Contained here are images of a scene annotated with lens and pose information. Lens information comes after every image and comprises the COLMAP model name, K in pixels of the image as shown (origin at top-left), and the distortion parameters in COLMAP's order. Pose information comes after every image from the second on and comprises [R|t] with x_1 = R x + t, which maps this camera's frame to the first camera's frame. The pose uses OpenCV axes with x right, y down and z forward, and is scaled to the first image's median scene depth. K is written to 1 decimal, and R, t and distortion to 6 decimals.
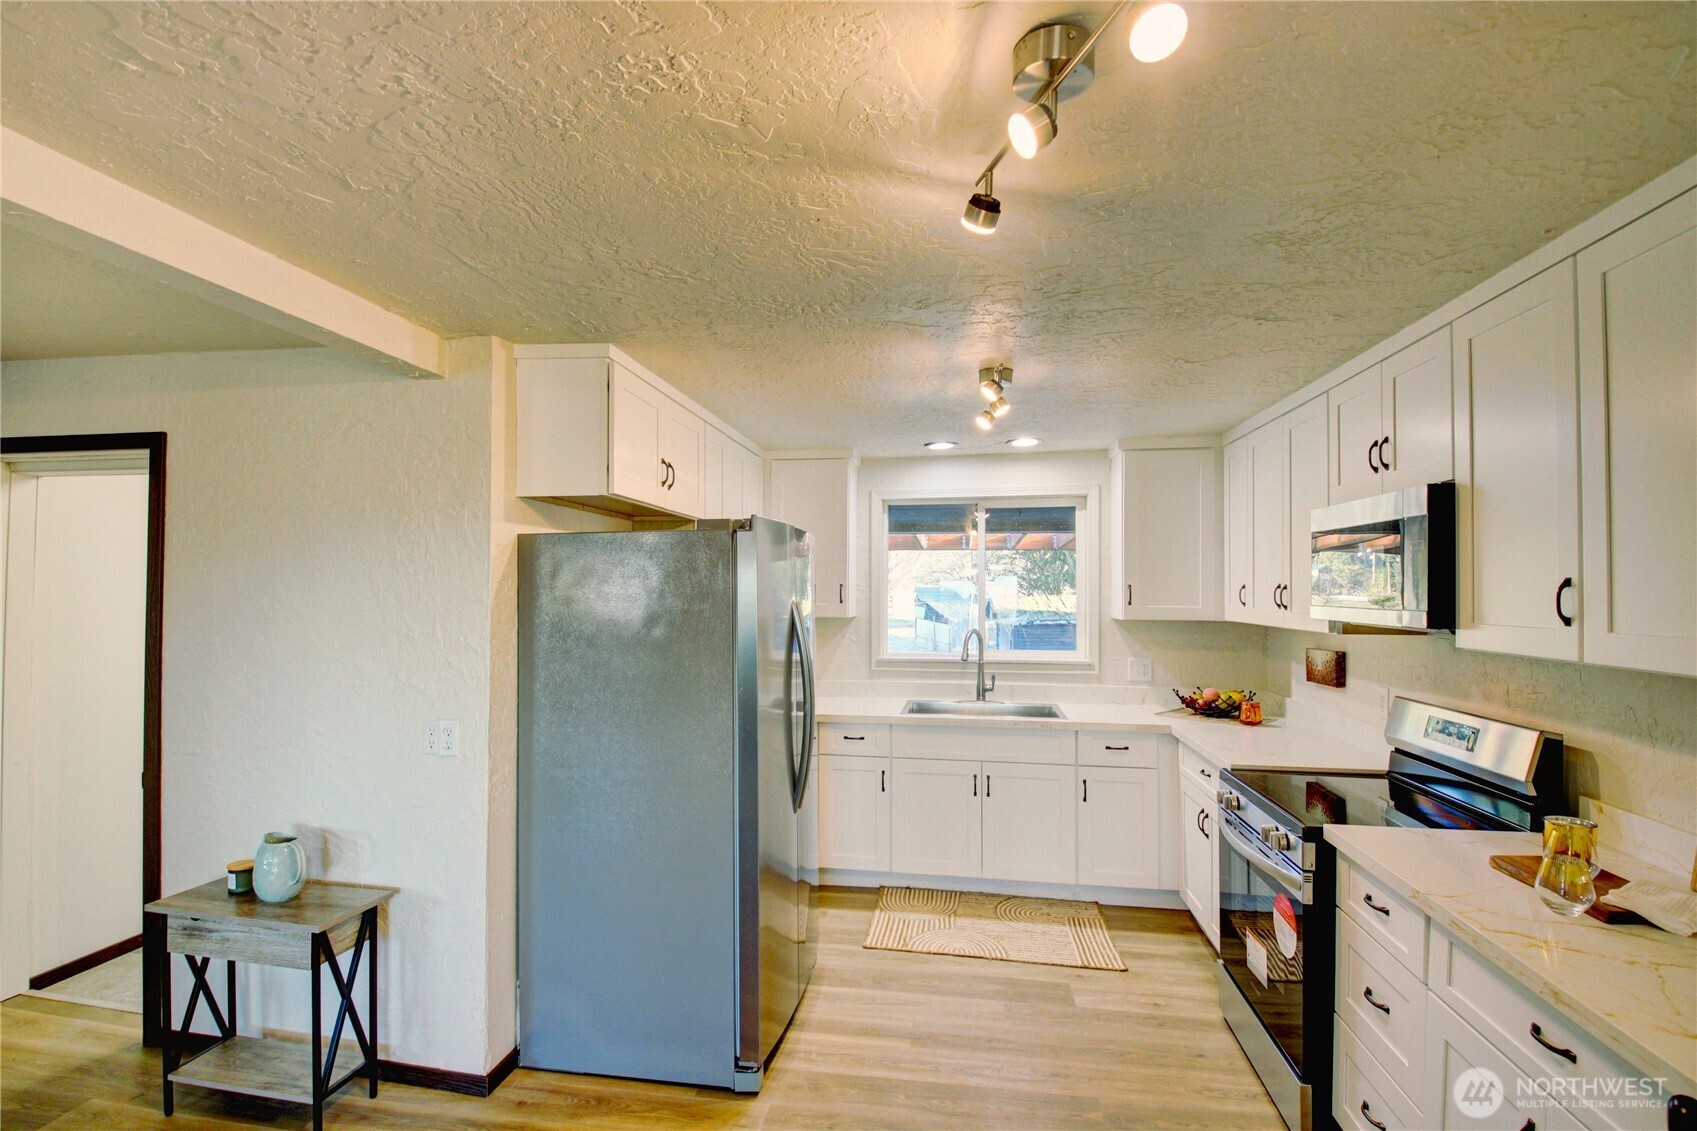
lens RADIAL K [[789.5, 0, 844.9], [0, 789.5, 570.9], [0, 0, 1]] dist [-0.002736, -0.014366]
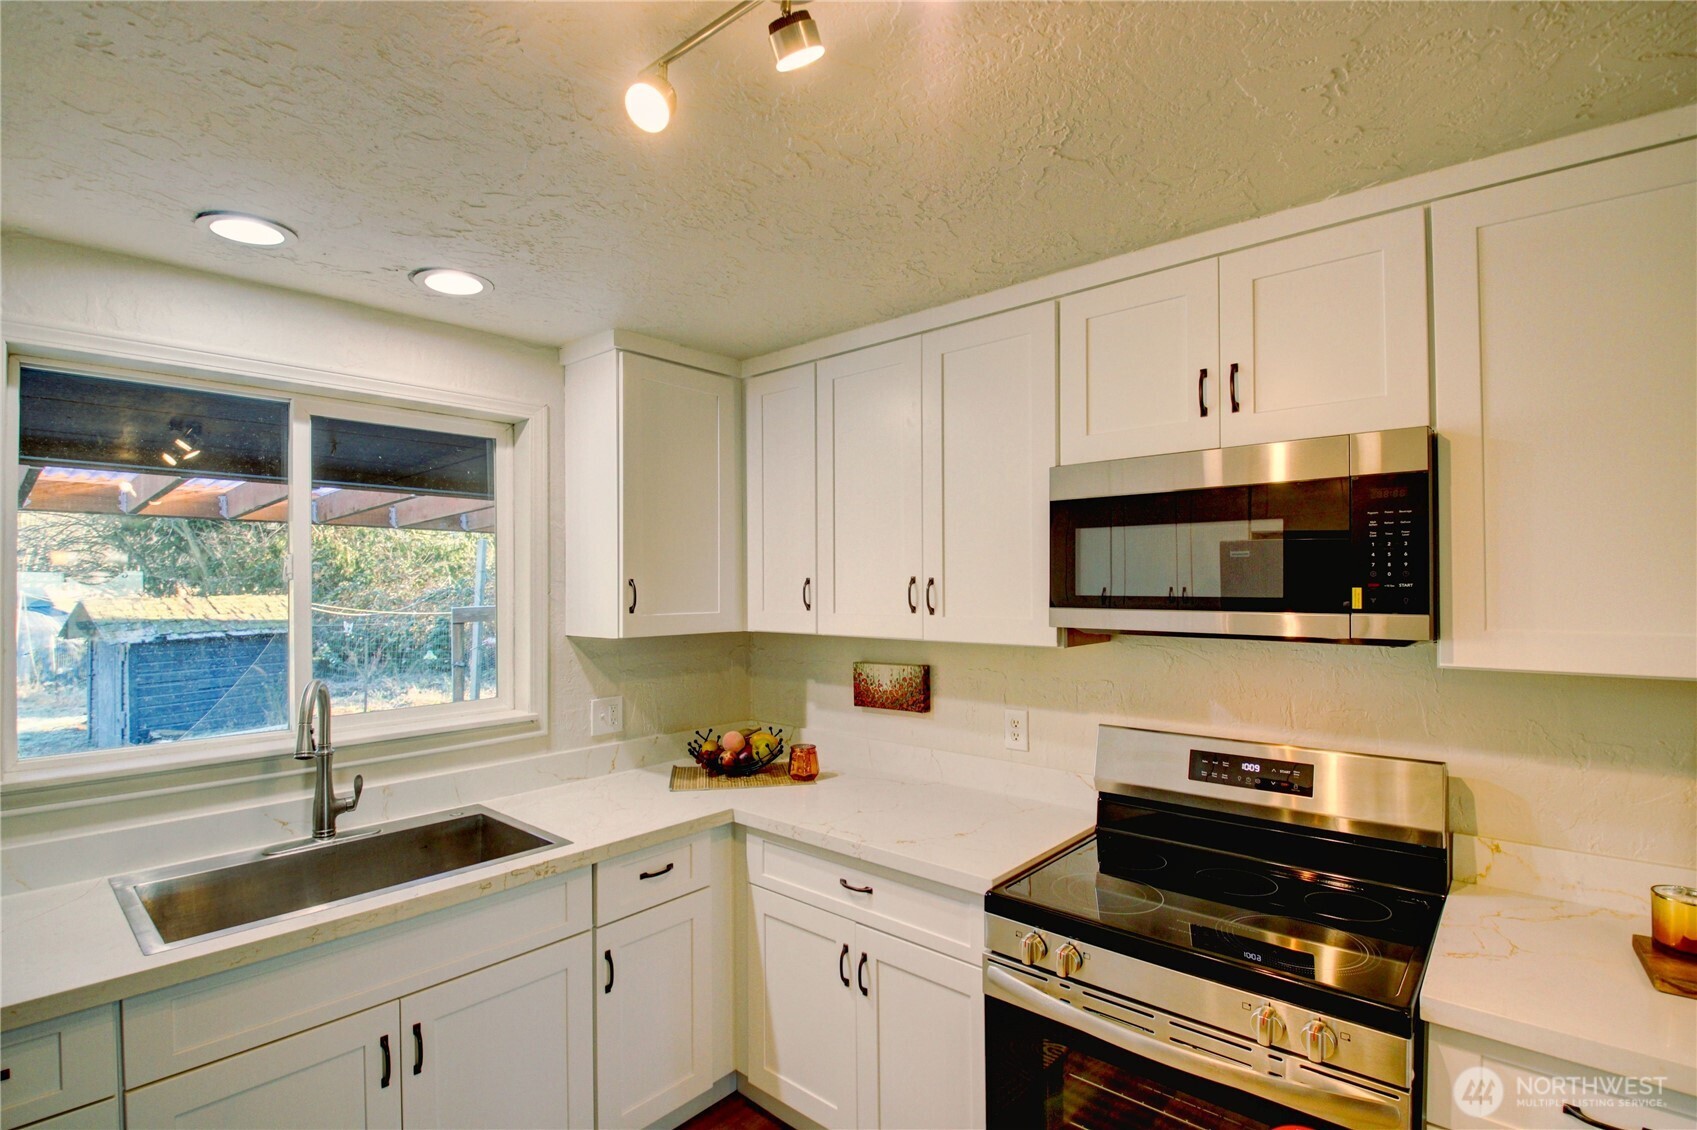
lens RADIAL K [[789.5, 0, 850.2], [0, 789.5, 575.8], [0, 0, 1]] dist [-0.002736, -0.014366]
pose [[0.536502, 0.003527, 0.843892, -0.046055], [-0.012545, 0.999914, 0.003796, 0.010285], [-0.843806, -0.012623, 0.536500, 0.508415]]
